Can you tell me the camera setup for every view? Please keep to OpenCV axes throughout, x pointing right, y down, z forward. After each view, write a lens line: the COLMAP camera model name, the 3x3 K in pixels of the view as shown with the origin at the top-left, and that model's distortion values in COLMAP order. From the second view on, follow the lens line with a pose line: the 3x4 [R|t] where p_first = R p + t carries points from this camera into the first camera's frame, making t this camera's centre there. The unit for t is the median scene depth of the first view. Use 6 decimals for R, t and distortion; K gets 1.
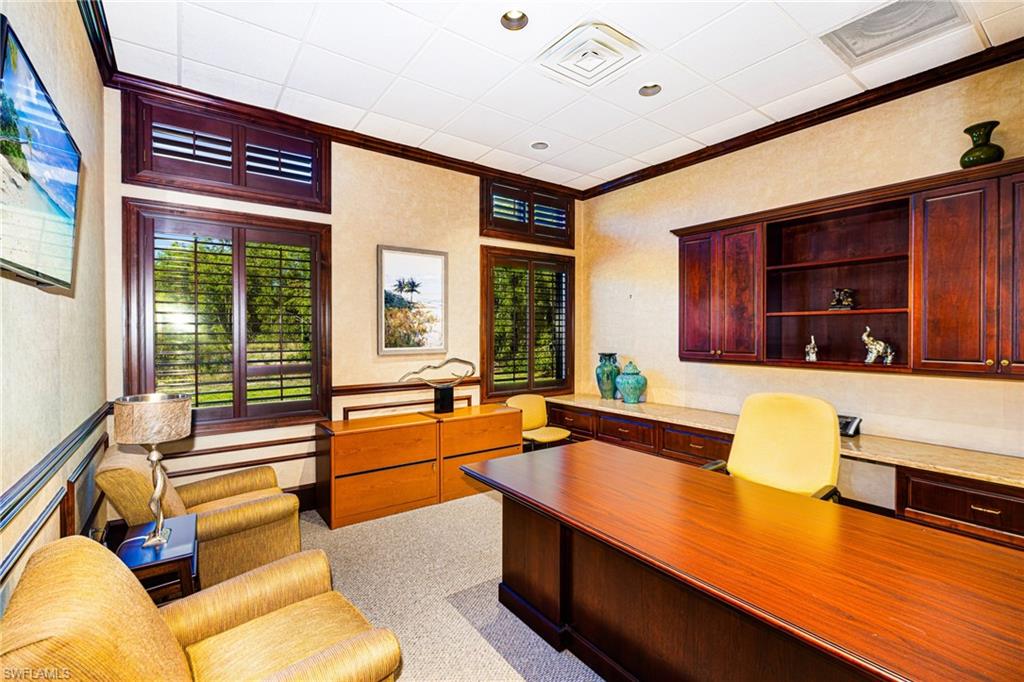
lens RADIAL K [[462.6, 0, 479.2], [0, 462.6, 337.9], [0, 0, 1]] dist [0.000831, 0.000179]
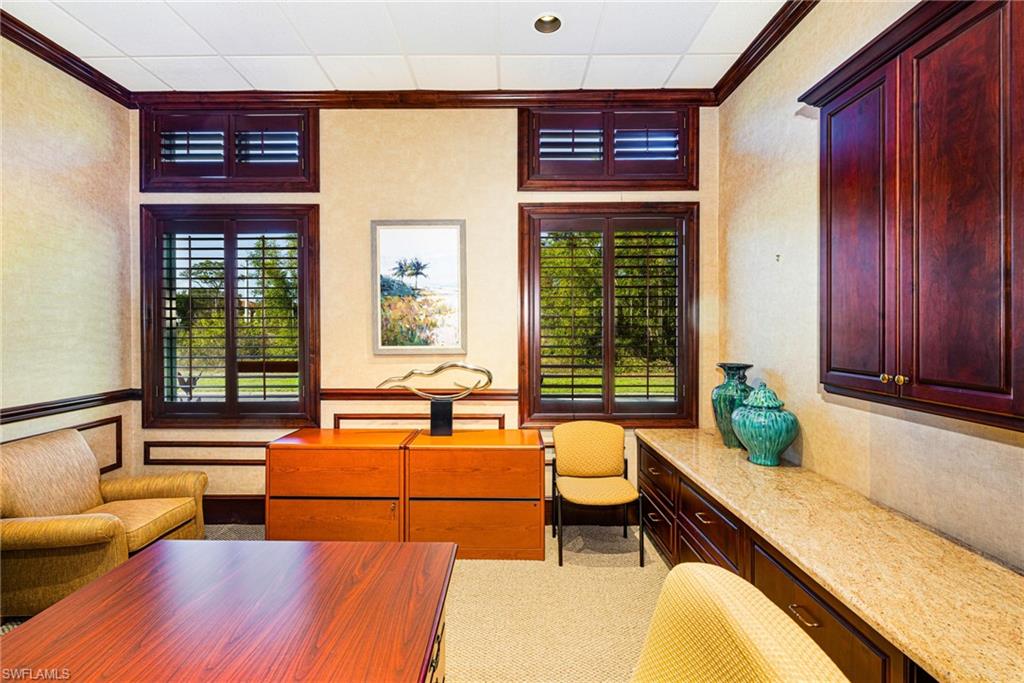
lens RADIAL K [[448.9, 0, 485.8], [0, 448.9, 330.9], [0, 0, 1]] dist [-0.000519, 0.000010]
pose [[0.817571, 0.003675, -0.575816, 0.396598], [-0.006372, 0.999976, -0.002665, -0.003867], [0.575793, 0.005848, 0.817575, 0.449894]]
